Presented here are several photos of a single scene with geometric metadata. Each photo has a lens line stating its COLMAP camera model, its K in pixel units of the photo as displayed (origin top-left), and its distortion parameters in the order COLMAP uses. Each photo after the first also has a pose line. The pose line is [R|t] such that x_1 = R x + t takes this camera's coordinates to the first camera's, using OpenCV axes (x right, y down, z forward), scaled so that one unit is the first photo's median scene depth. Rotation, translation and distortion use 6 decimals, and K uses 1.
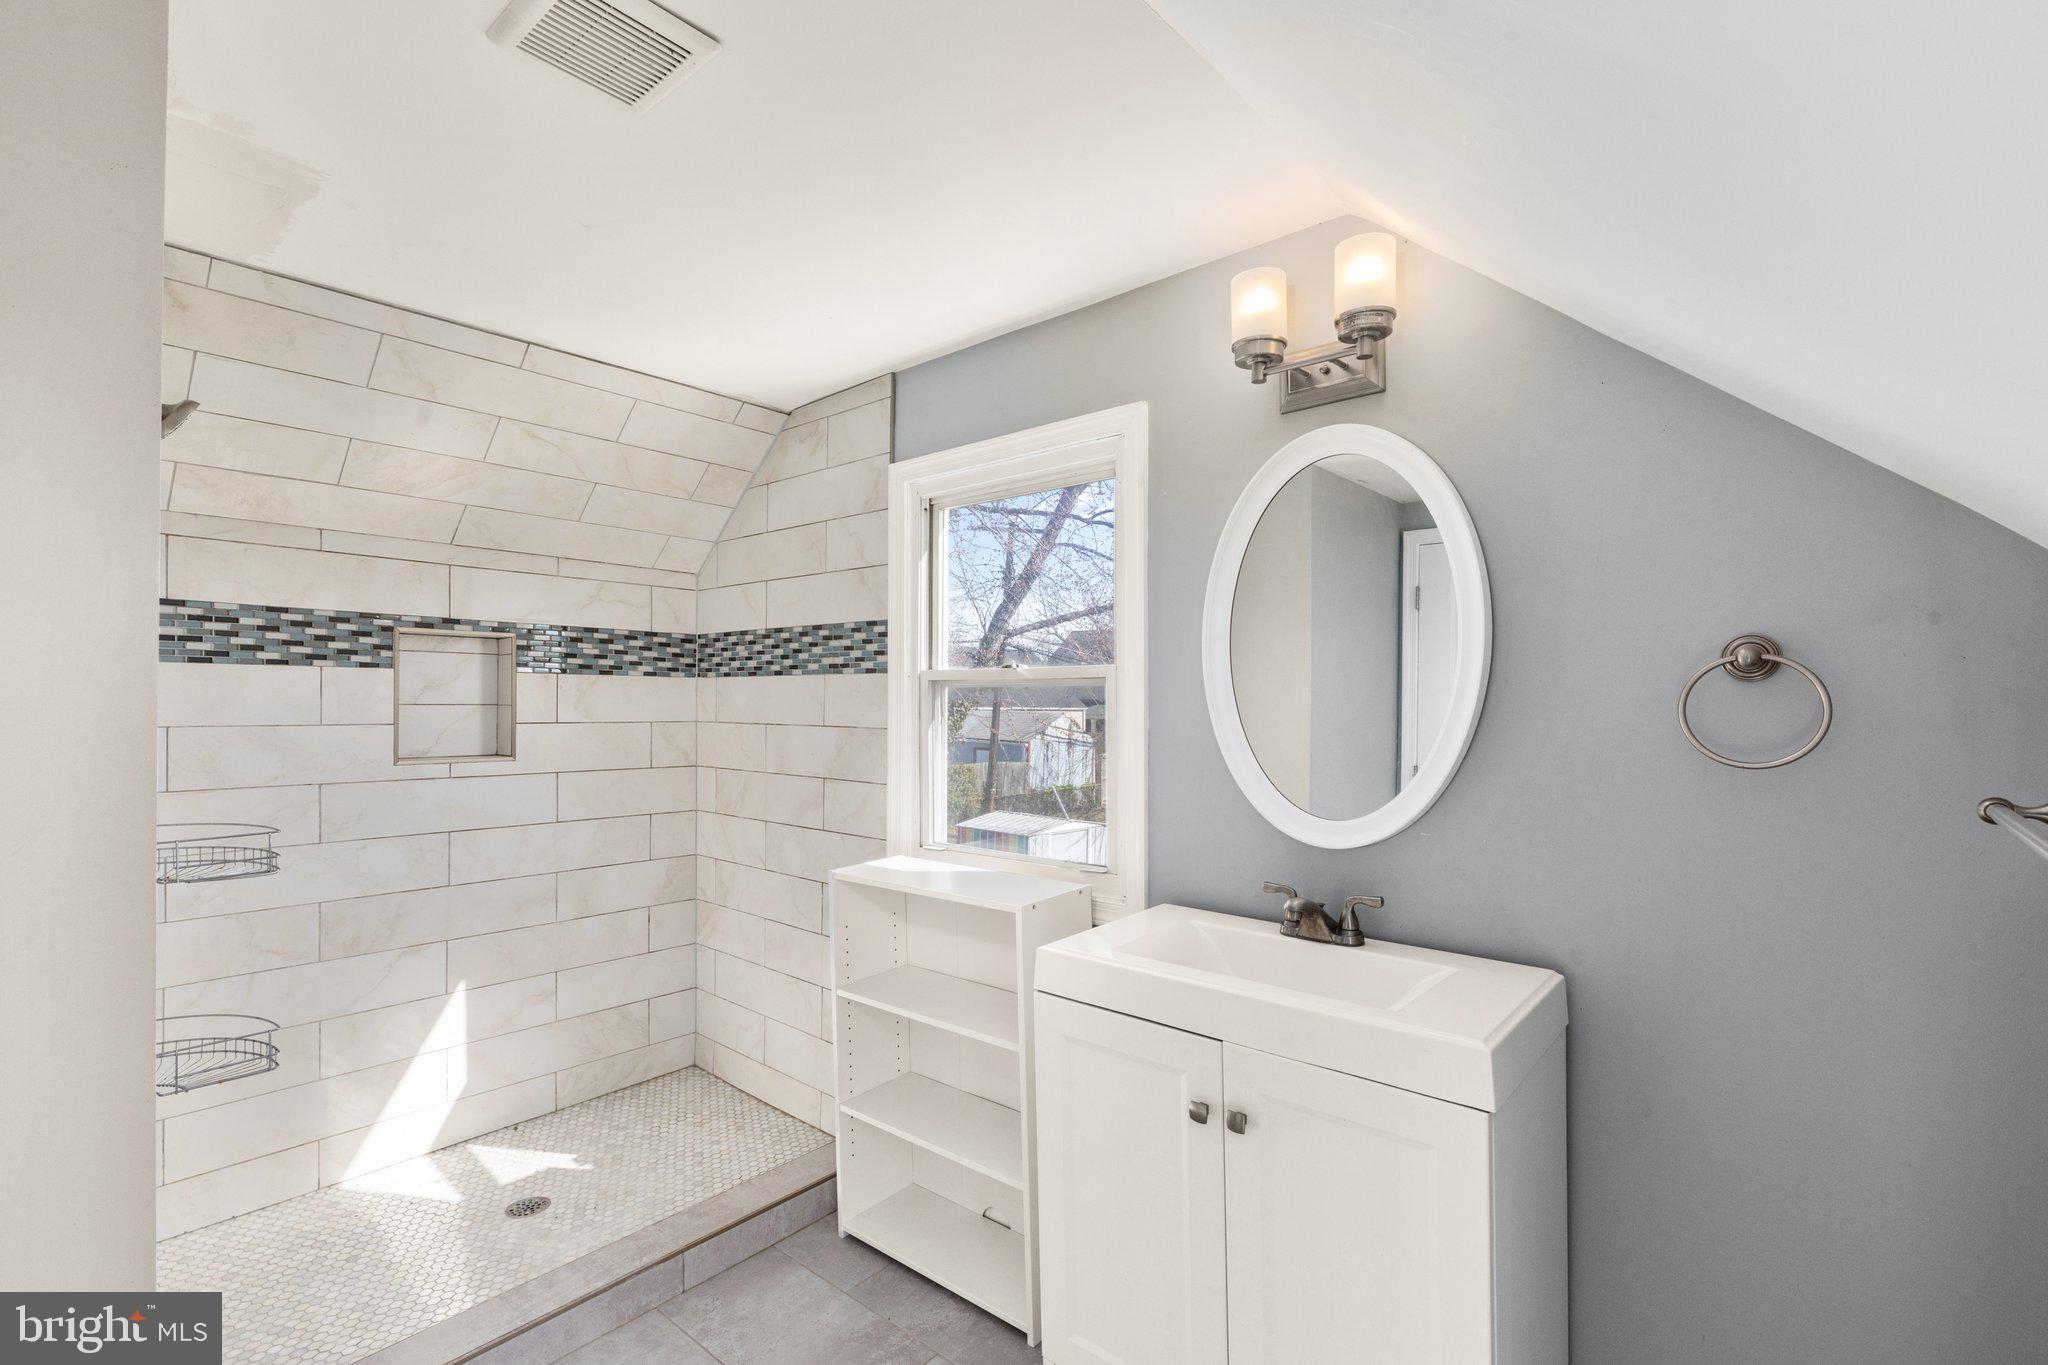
lens RADIAL K [[939.0, 0, 1021.3], [0, 939.0, 718.4], [0, 0, 1]] dist [0.002861, 0.001054]
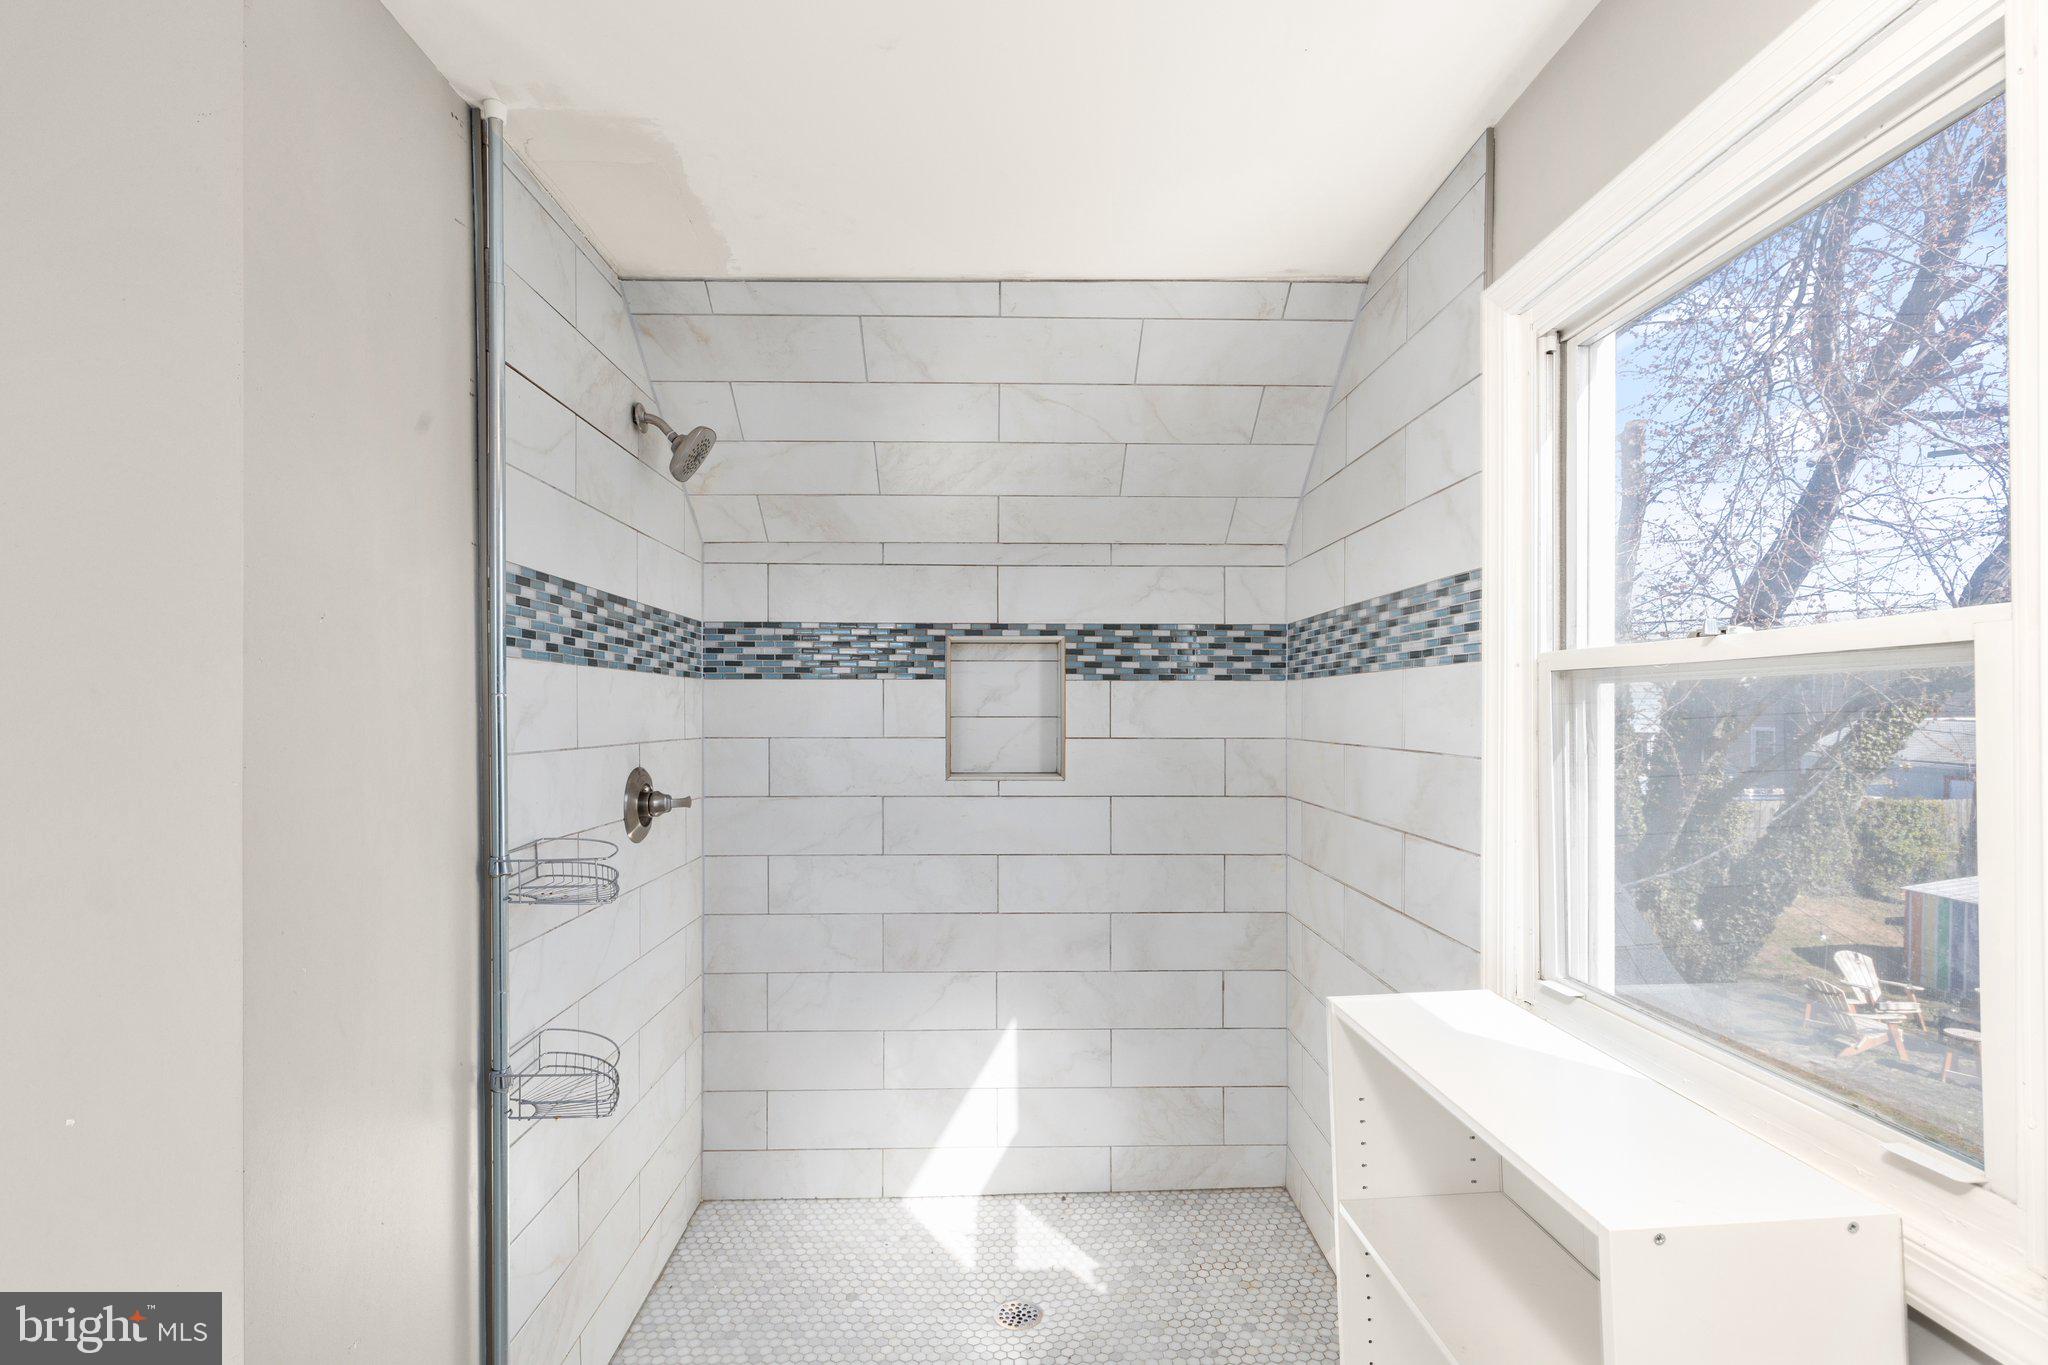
lens RADIAL K [[939.0, 0, 1021.3], [0, 939.0, 718.4], [0, 0, 1]] dist [0.002861, 0.001054]
pose [[0.668708, 0.000422, -0.743525, 0.090987], [-0.008088, 0.999945, -0.006706, -0.007035], [0.743482, 0.010499, 0.668674, 0.389983]]
